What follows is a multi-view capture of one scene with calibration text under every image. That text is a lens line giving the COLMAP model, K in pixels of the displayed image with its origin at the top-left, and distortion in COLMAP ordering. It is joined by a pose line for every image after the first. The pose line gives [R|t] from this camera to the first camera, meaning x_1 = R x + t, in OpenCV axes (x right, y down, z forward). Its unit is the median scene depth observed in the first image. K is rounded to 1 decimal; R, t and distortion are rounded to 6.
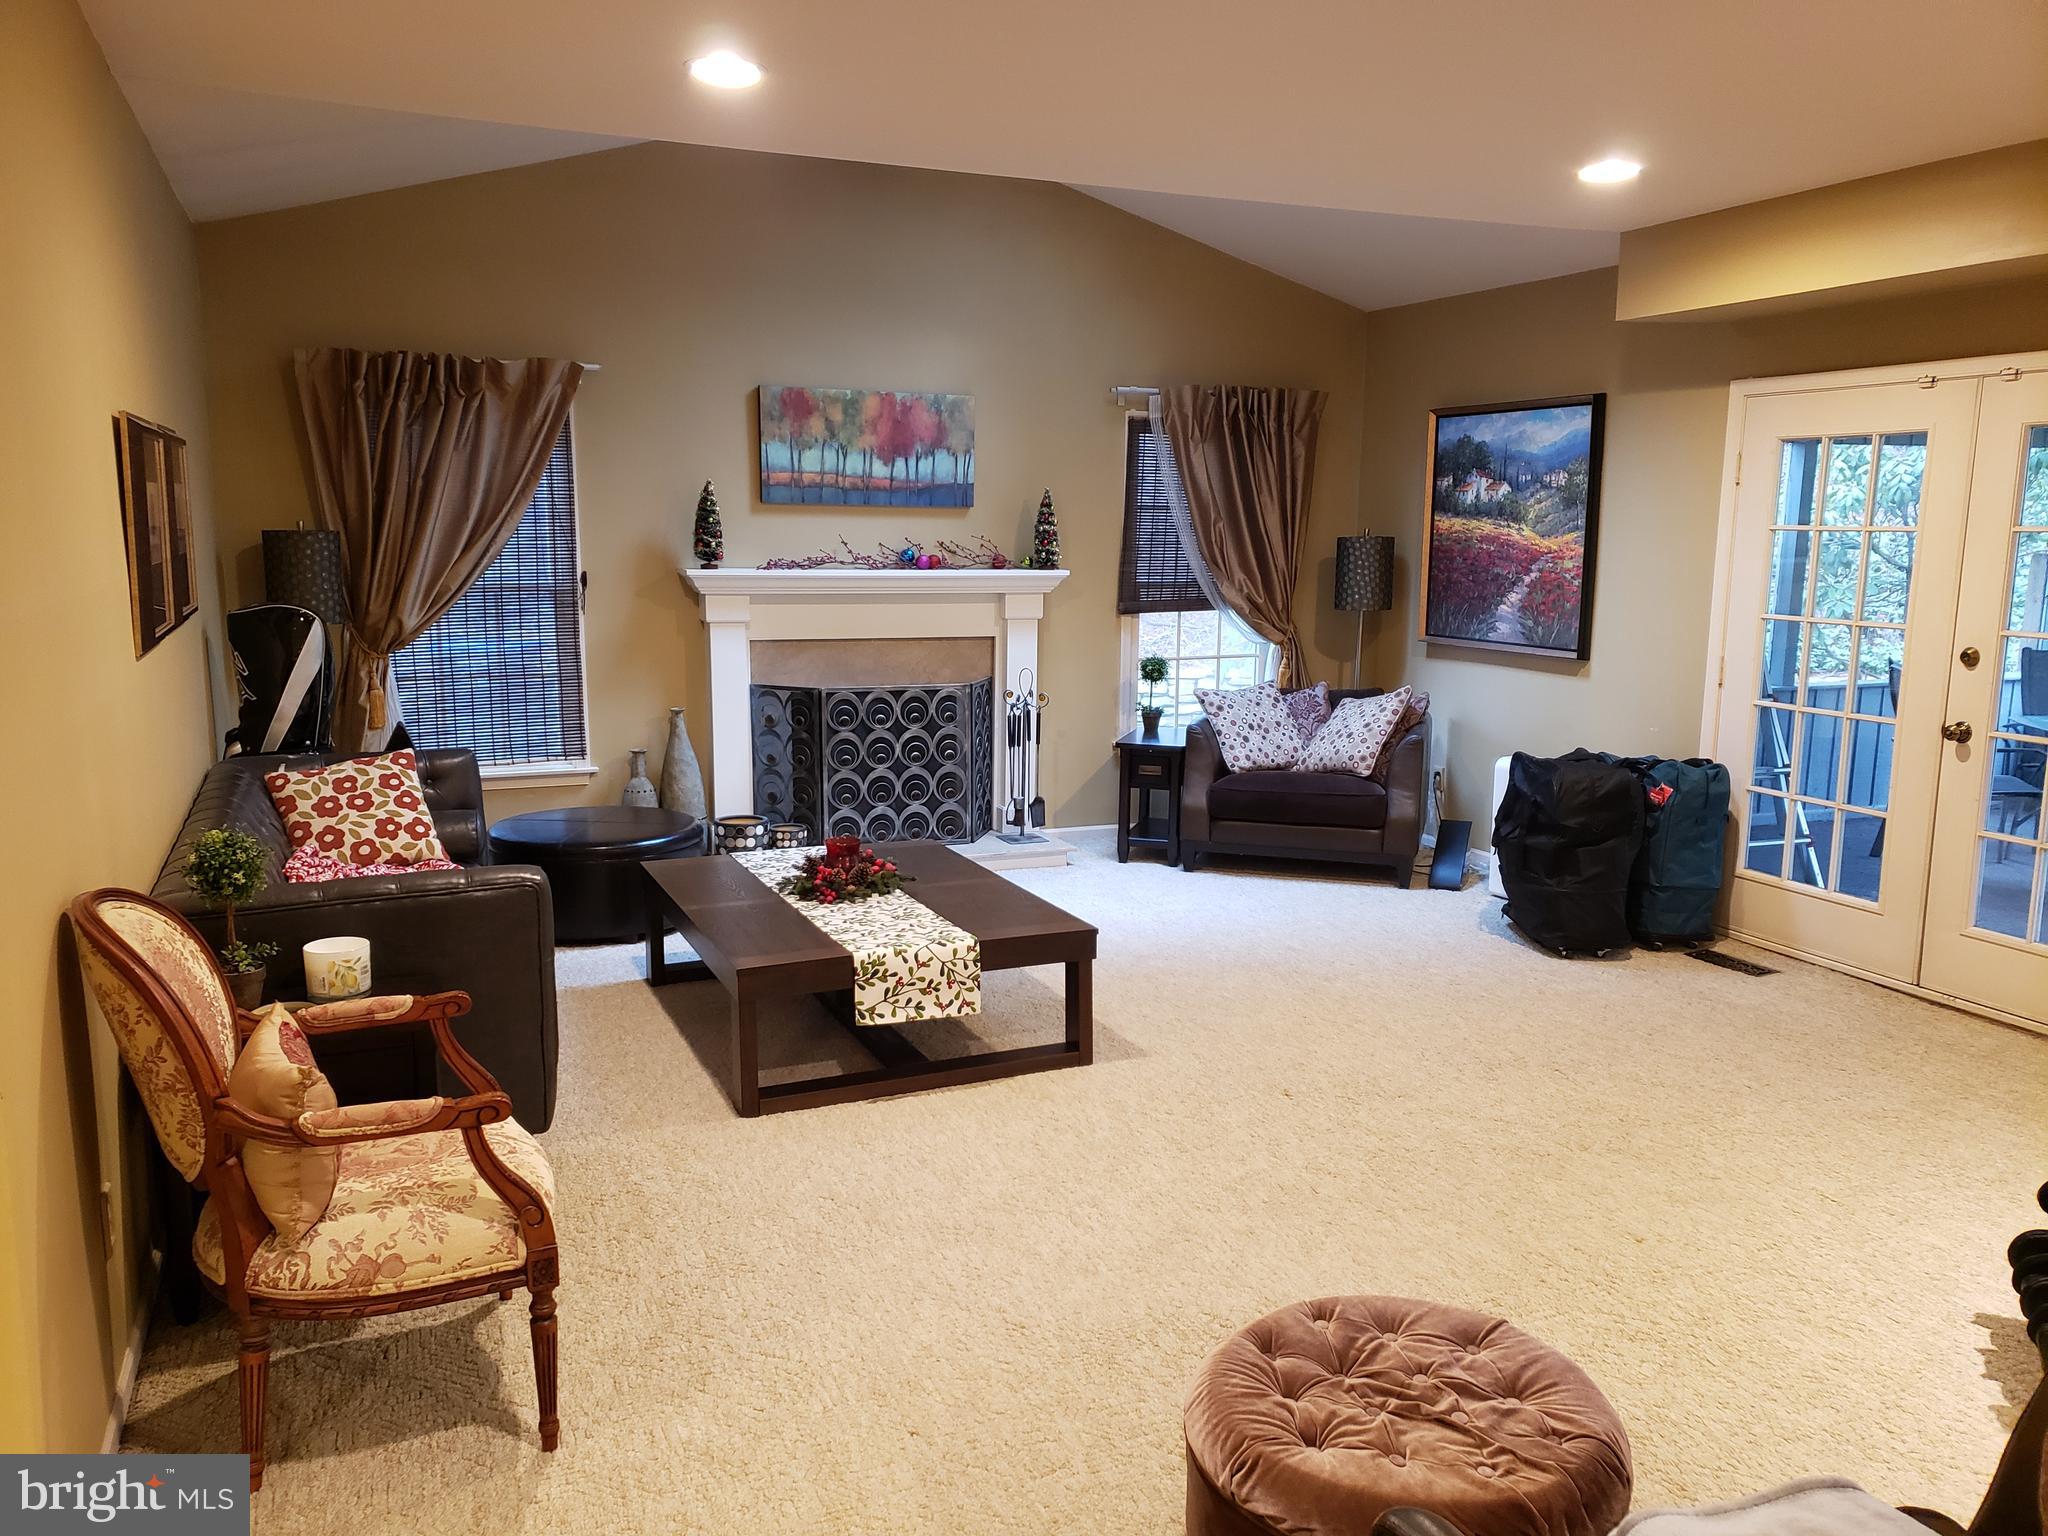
lens RADIAL K [[1576.6, 0, 1018.1], [0, 1576.6, 802.3], [0, 0, 1]] dist [0.053338, -0.047660]
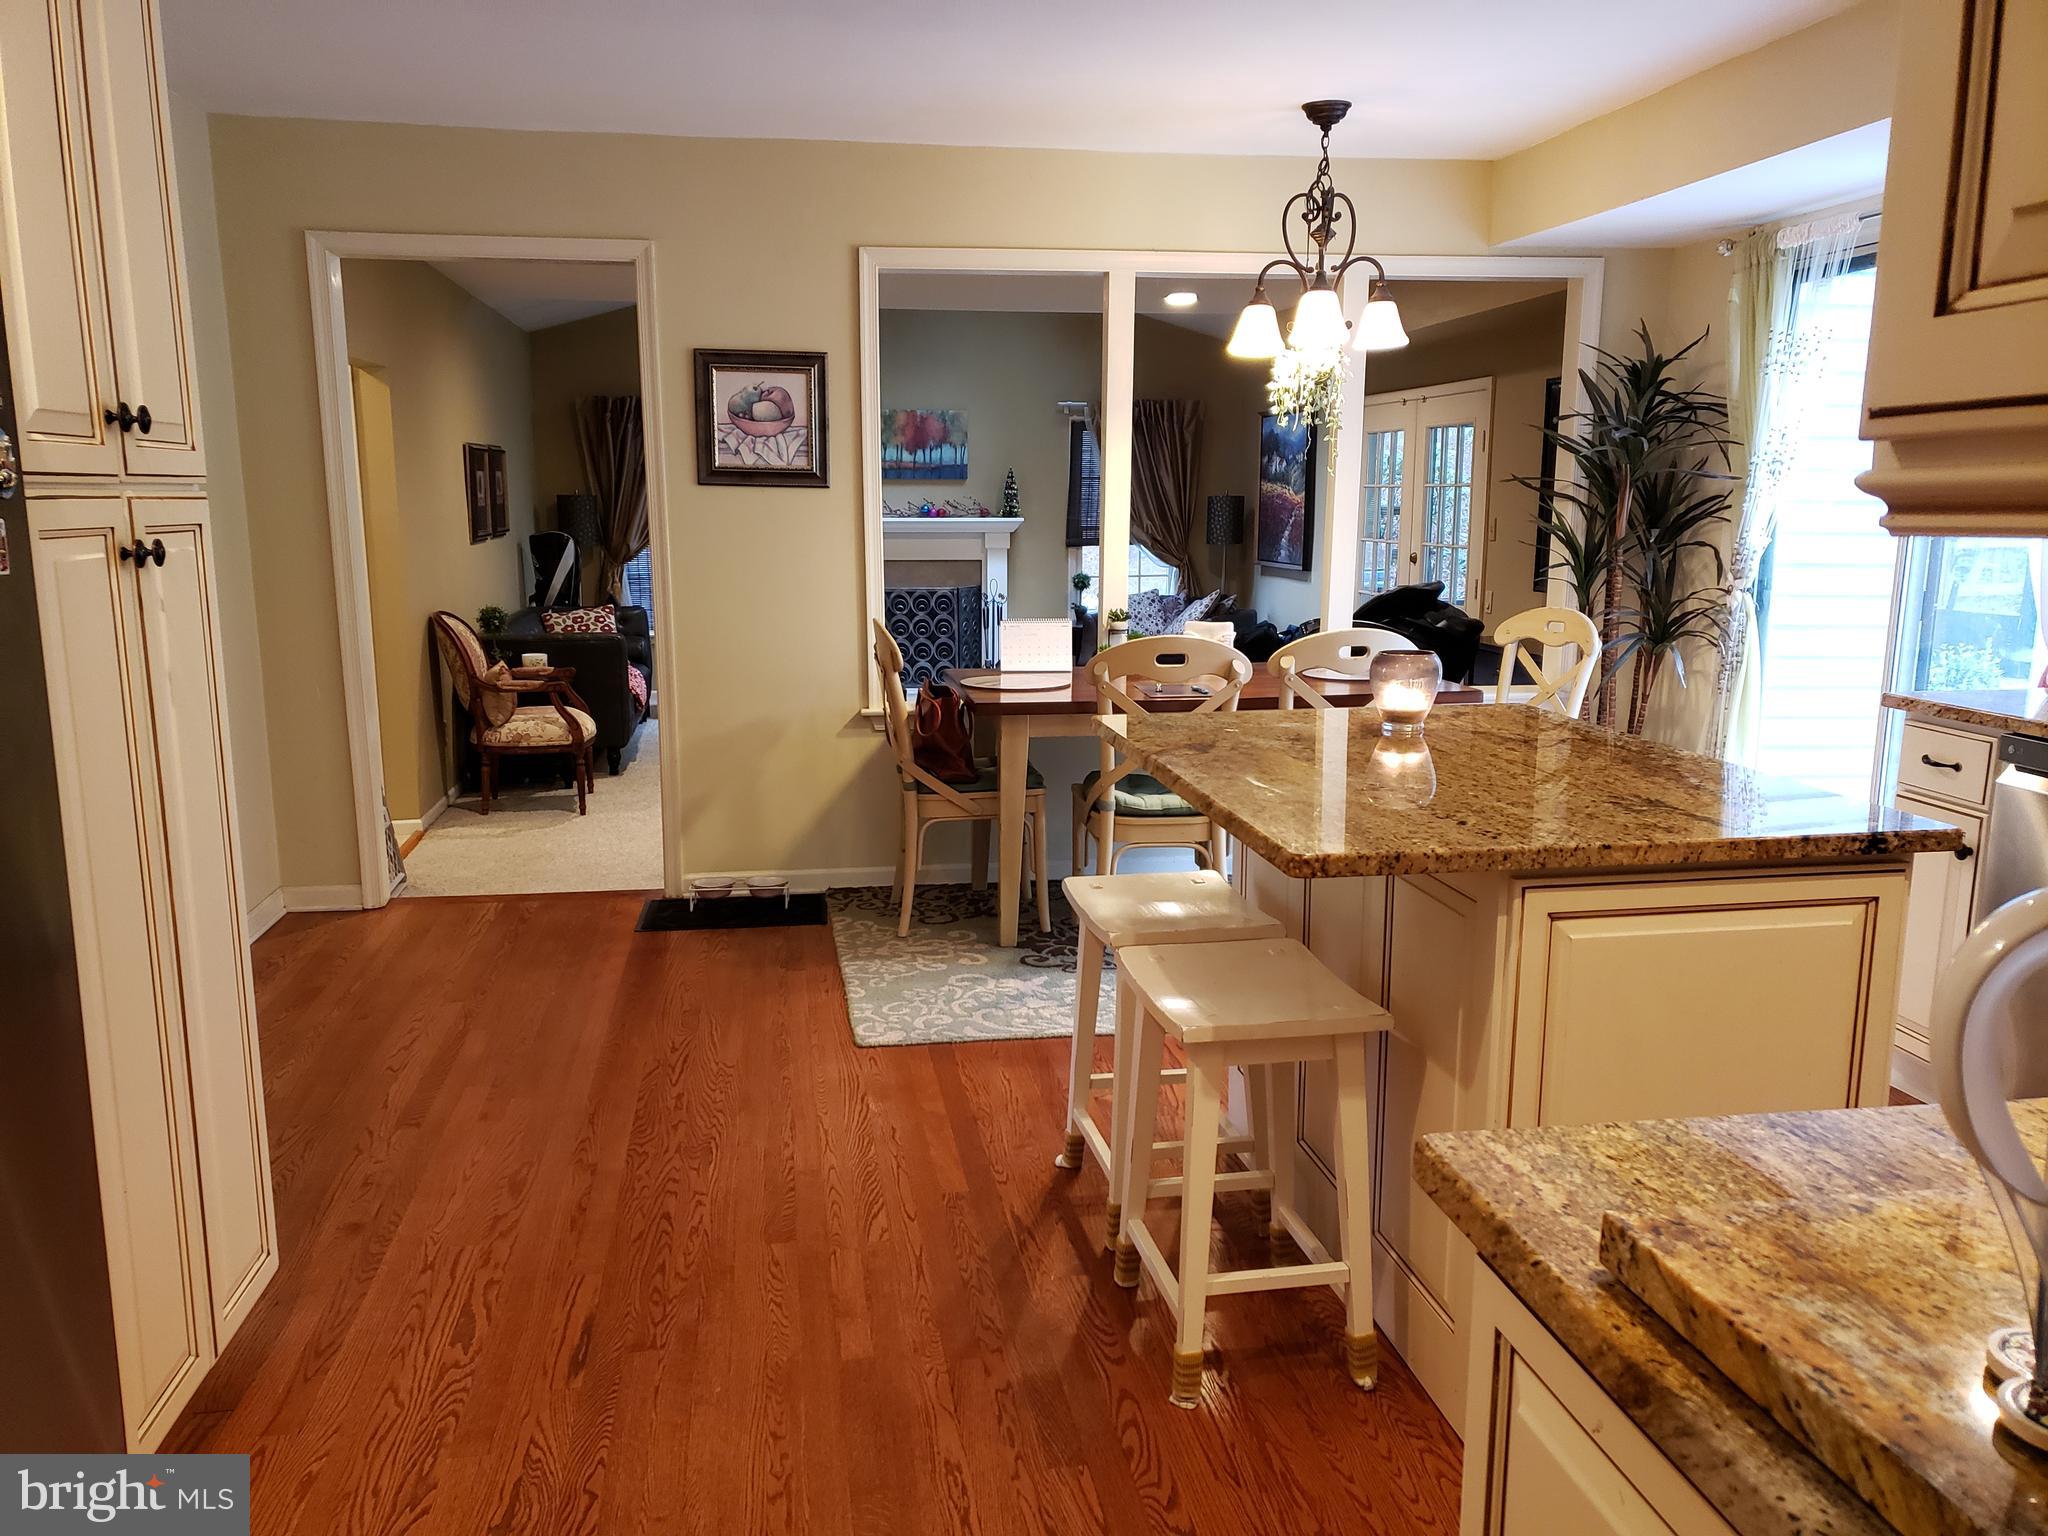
lens RADIAL K [[1576.6, 0, 1026.6], [0, 1576.6, 804.9], [0, 0, 1]] dist [0.053338, -0.047660]
pose [[0.974023, 0.036473, -0.223492, 0.498577], [-0.032643, 0.999250, 0.020810, 0.137972], [0.224083, -0.012974, 0.974484, -0.705972]]
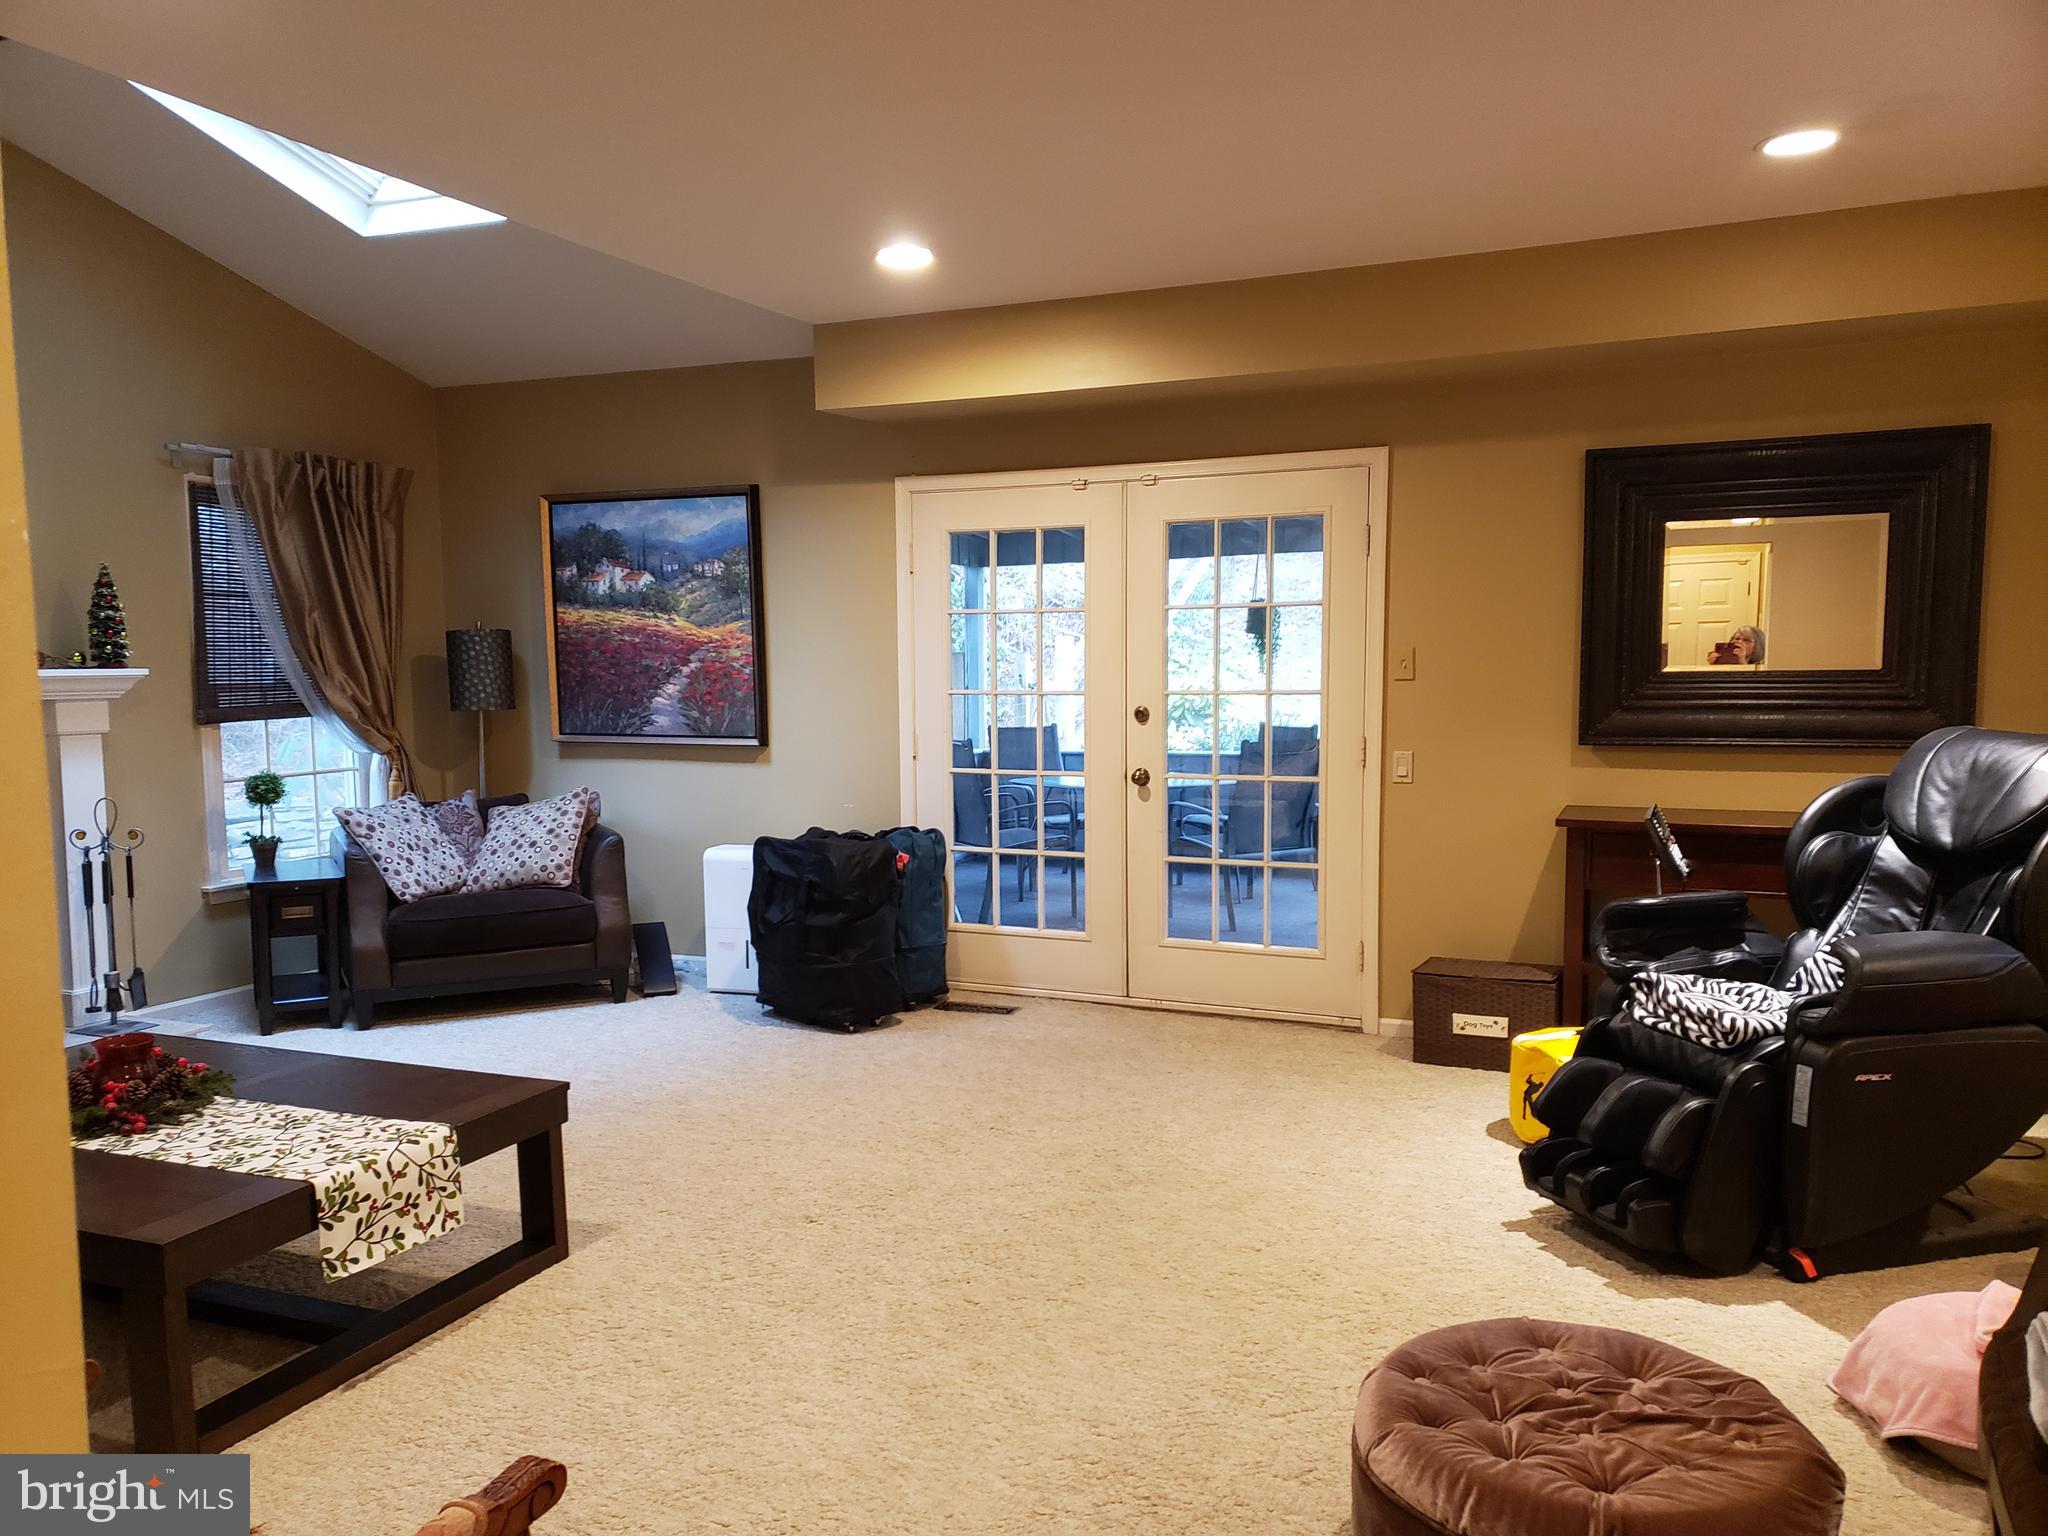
lens RADIAL K [[1576.6, 0, 1026.5], [0, 1576.6, 795.1], [0, 0, 1]] dist [0.053338, -0.047660]
pose [[0.721930, -0.077324, 0.687632, -0.240930], [0.134586, 0.990450, -0.029923, -0.006384], [-0.678752, 0.114148, 0.725442, 0.180300]]
